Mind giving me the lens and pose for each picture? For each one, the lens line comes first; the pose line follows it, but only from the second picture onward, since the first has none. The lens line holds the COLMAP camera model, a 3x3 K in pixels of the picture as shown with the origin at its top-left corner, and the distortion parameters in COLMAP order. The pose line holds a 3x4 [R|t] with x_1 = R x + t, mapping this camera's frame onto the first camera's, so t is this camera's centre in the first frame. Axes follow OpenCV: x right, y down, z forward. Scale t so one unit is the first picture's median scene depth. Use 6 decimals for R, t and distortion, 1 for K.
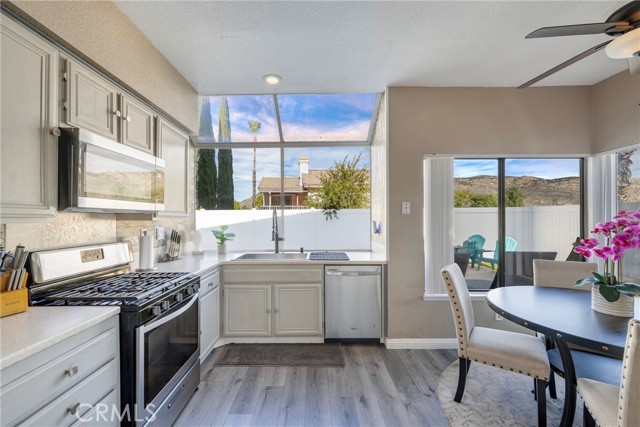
lens RADIAL K [[257.2, 0, 314.8], [0, 257.2, 217.9], [0, 0, 1]] dist [0.000116, -0.000266]
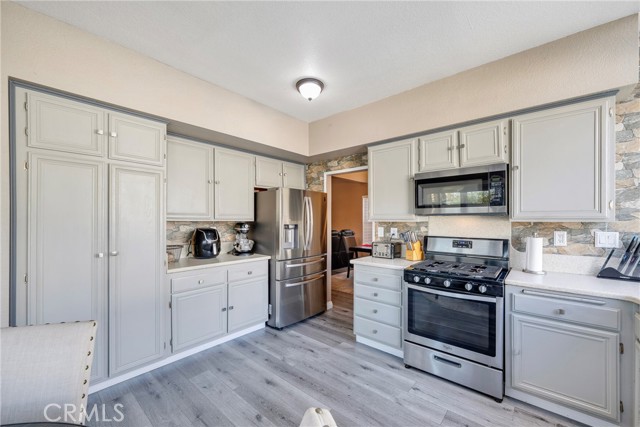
lens RADIAL K [[257.2, 0, 318.6], [0, 257.2, 219.4], [0, 0, 1]] dist [0.000116, -0.000266]
pose [[-0.654774, 0.002358, -0.755821, 0.520048], [0.004895, 0.999987, -0.001121, -0.001158], [0.755808, -0.004434, -0.654778, 0.859523]]
